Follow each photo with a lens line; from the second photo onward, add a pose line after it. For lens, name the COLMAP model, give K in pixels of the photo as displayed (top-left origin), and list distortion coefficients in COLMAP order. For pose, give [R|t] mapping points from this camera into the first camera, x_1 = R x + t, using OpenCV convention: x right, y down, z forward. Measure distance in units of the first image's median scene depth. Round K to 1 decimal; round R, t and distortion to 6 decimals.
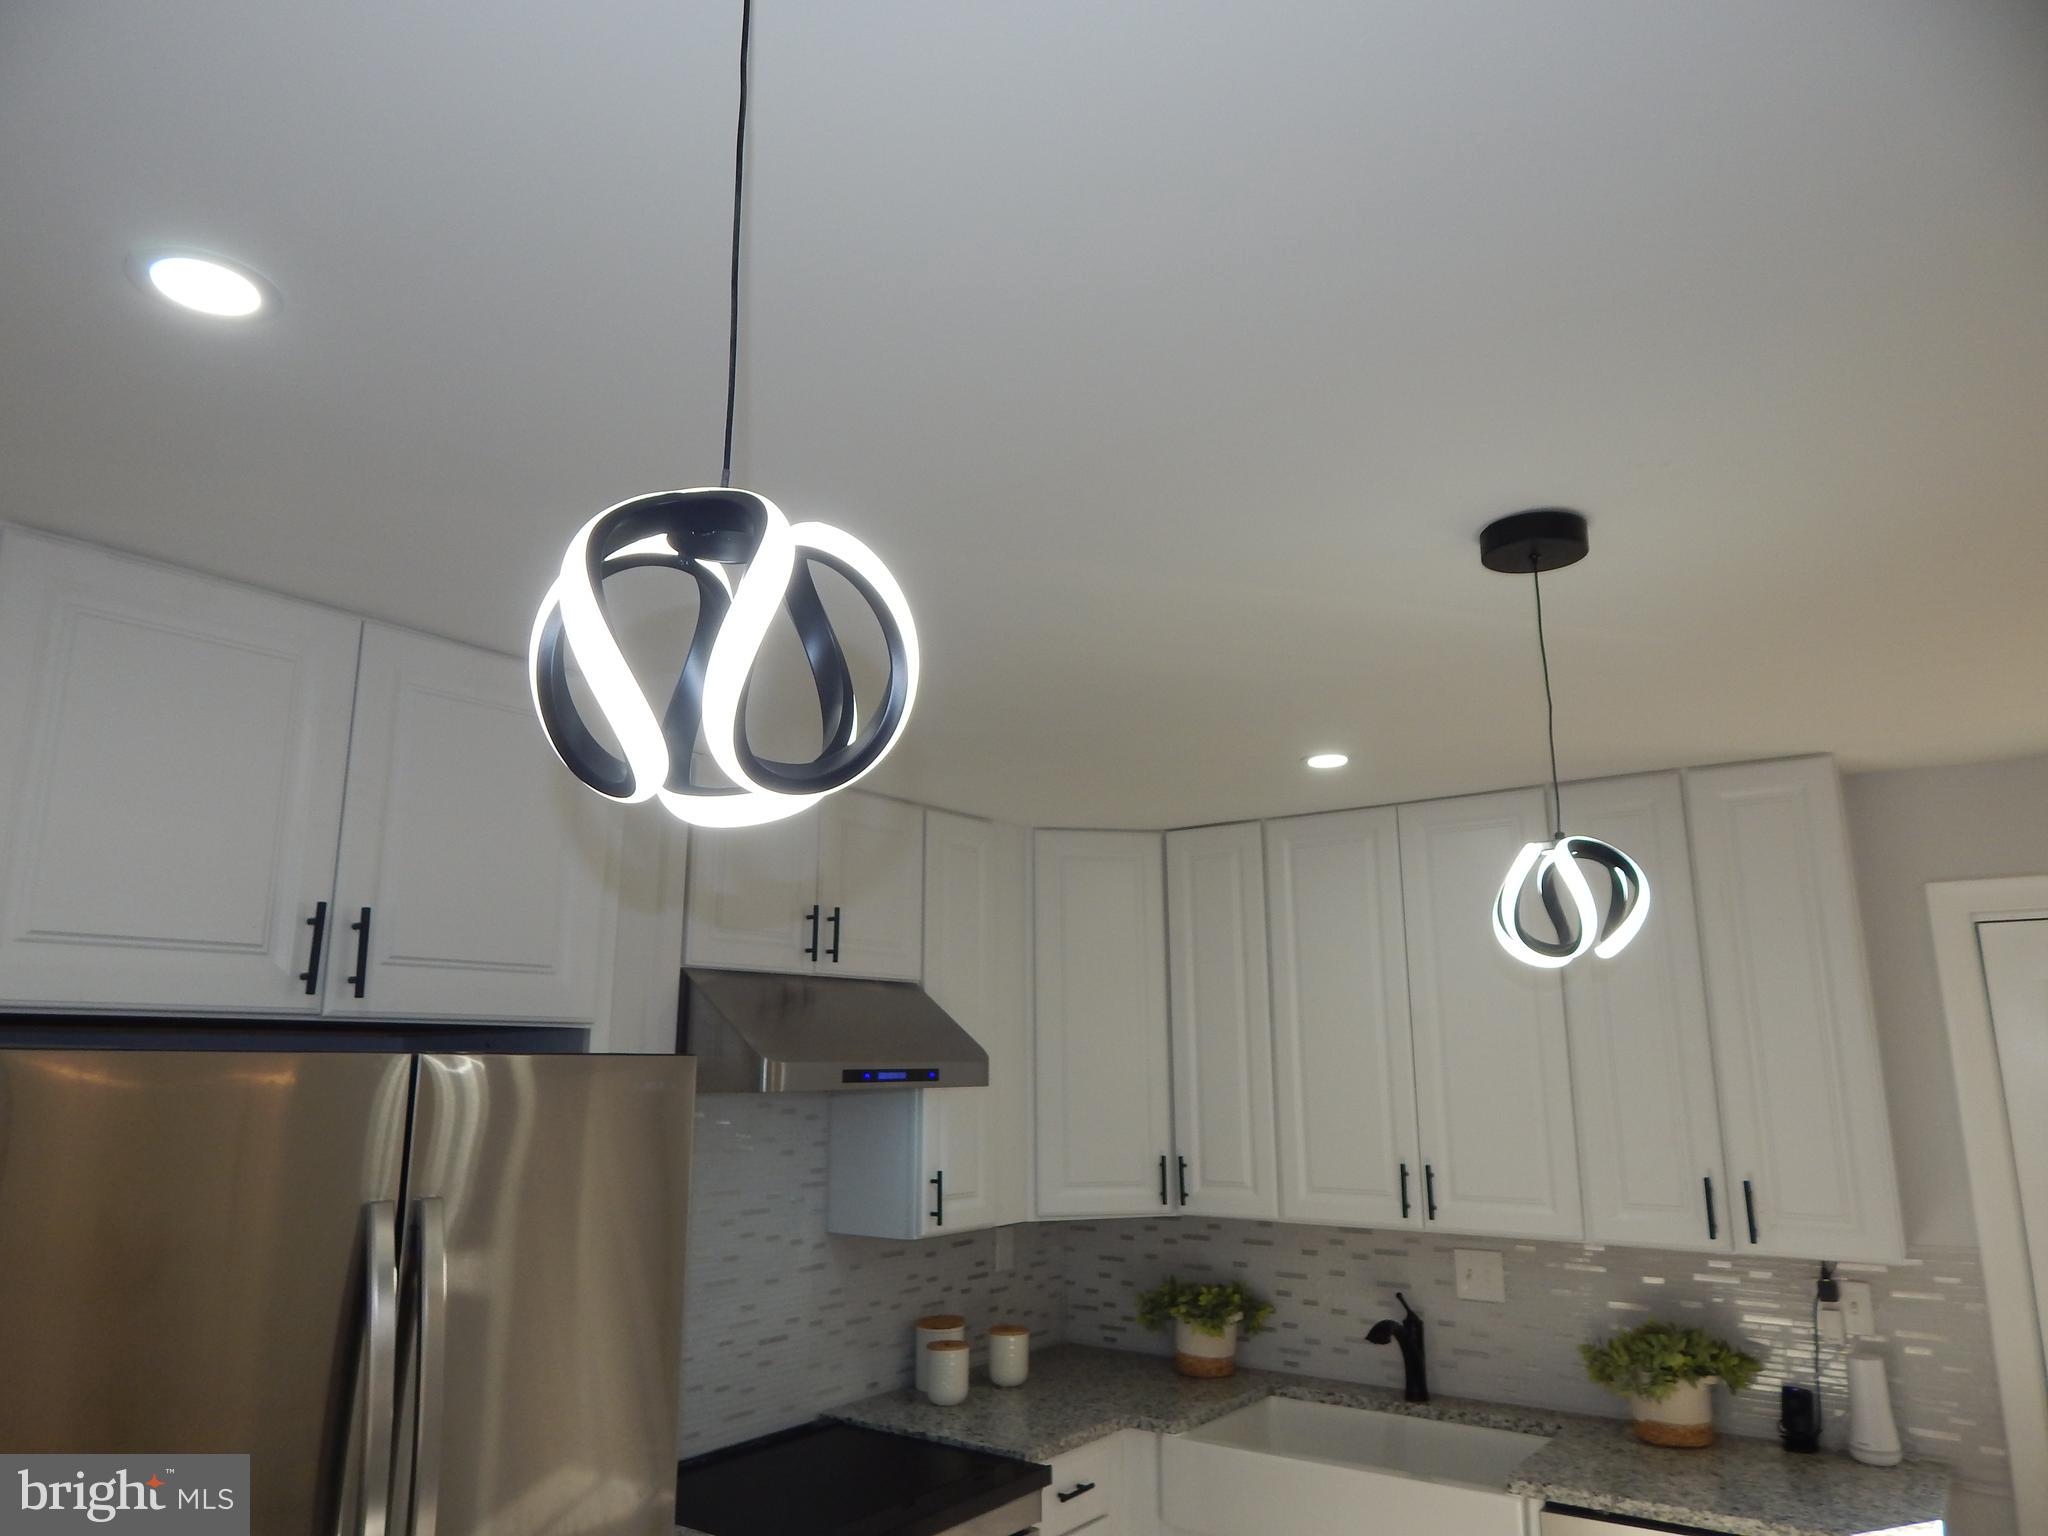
lens RADIAL K [[1316.7, 0, 1023.0], [0, 1316.7, 754.5], [0, 0, 1]] dist [-0.008920, -0.014290]
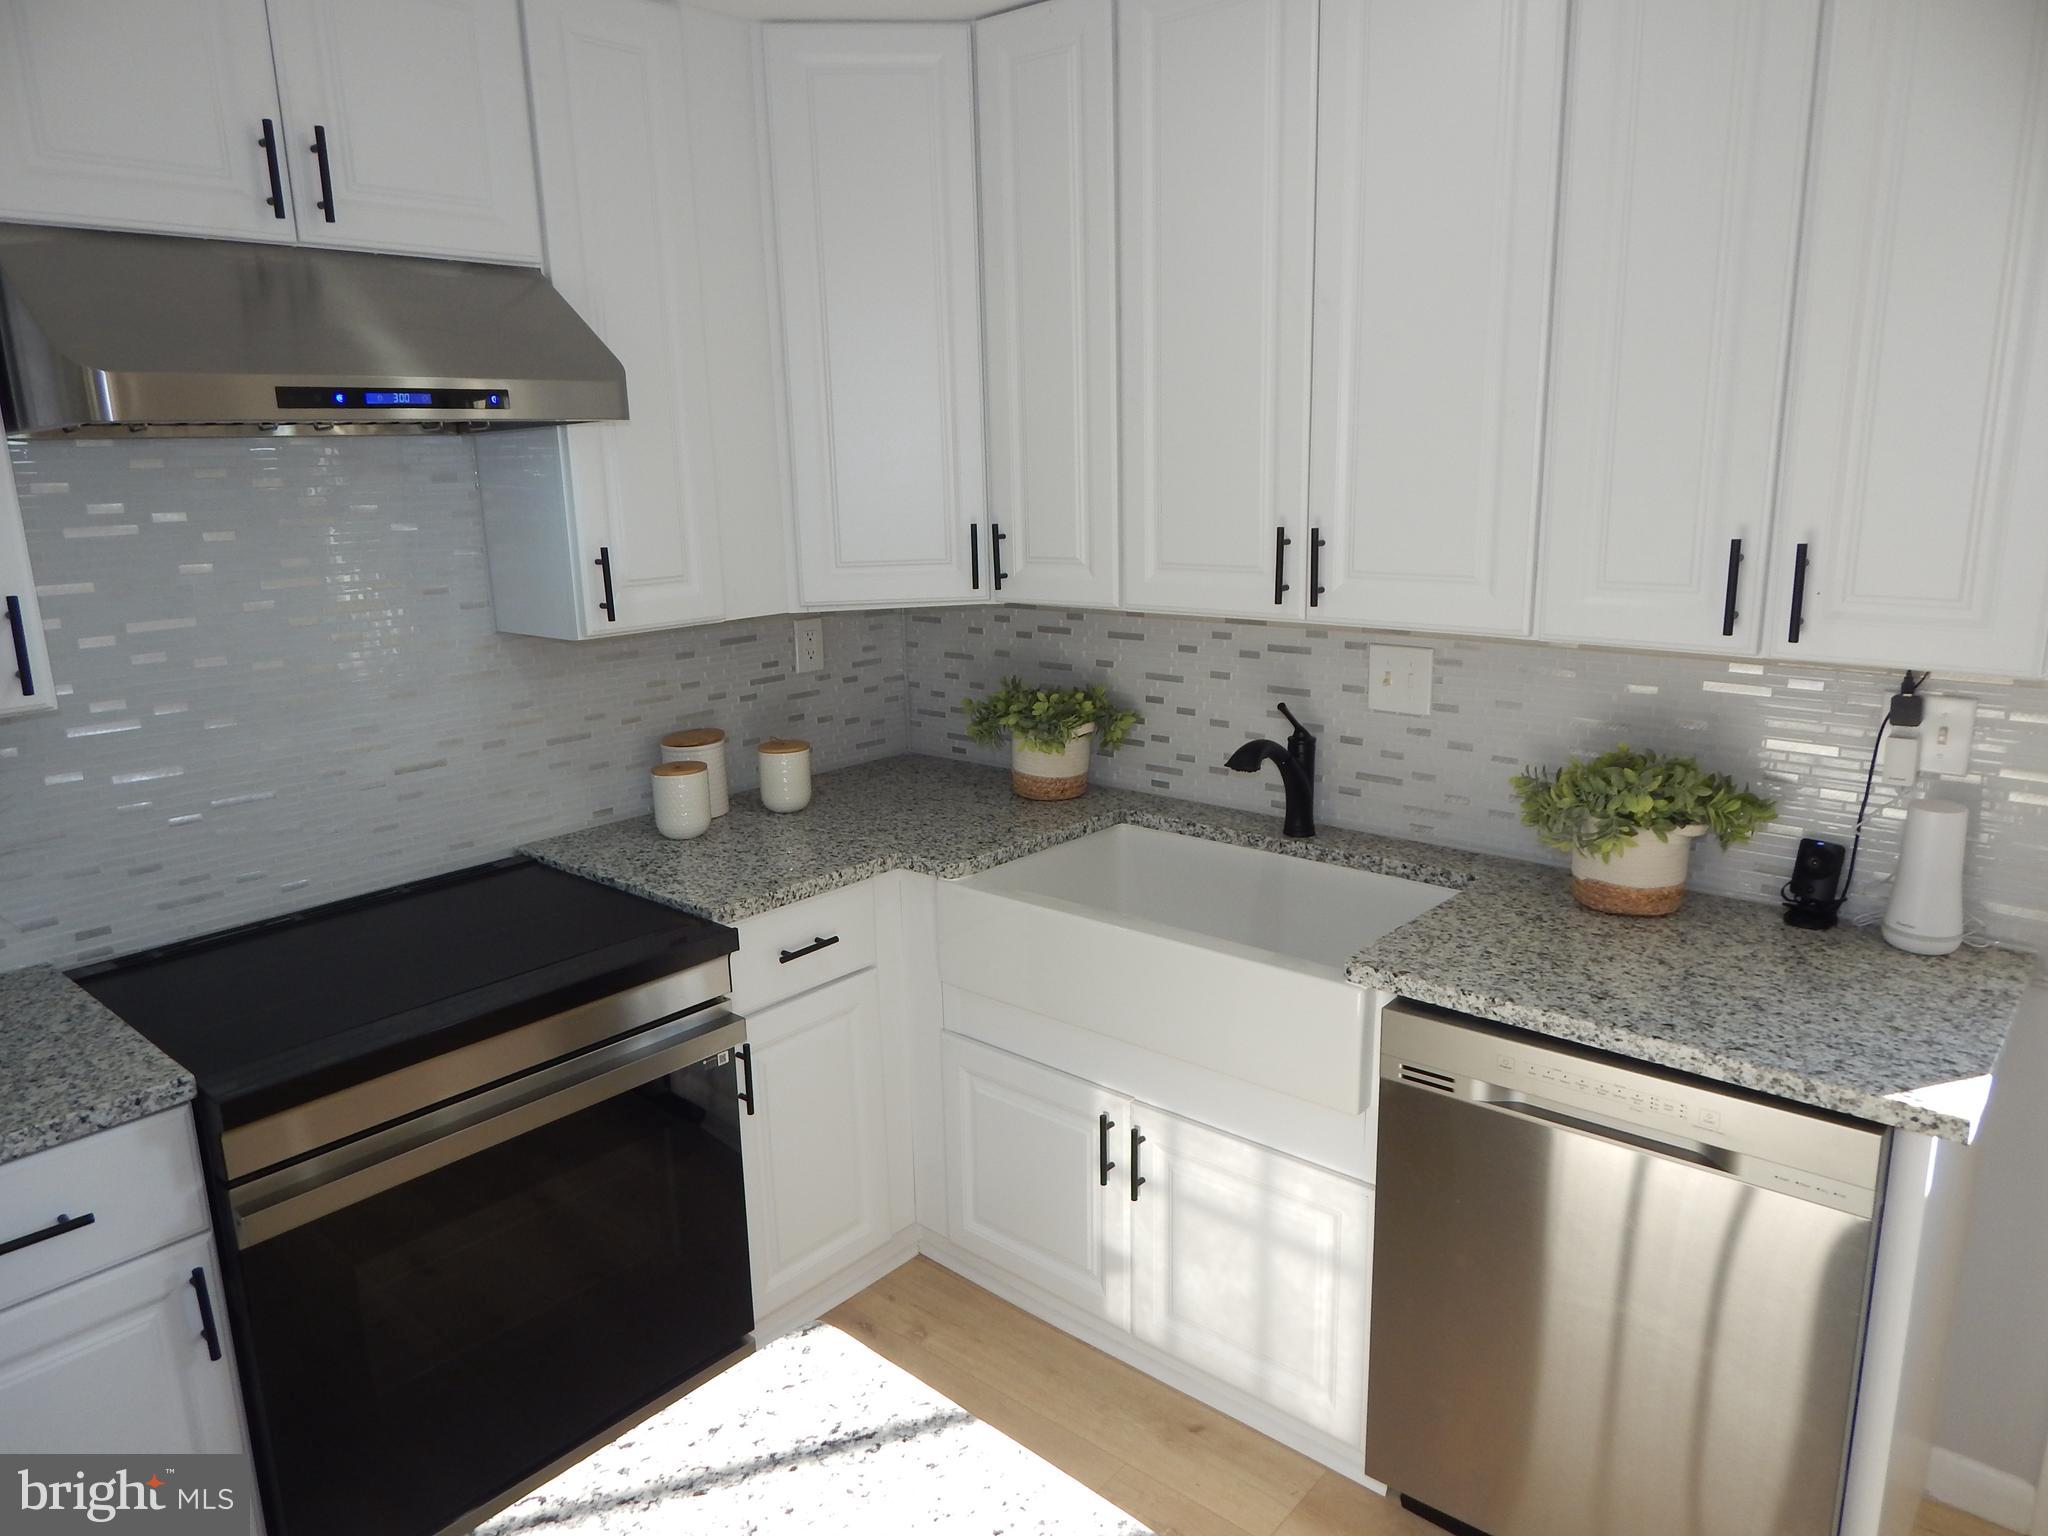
lens RADIAL K [[1316.7, 0, 1023.0], [0, 1316.7, 754.5], [0, 0, 1]] dist [-0.008920, -0.014290]
pose [[0.995534, -0.000697, -0.094403, 0.223677], [0.042005, 0.898803, 0.436336, 0.119590], [0.084545, -0.438353, 0.894818, 0.344510]]
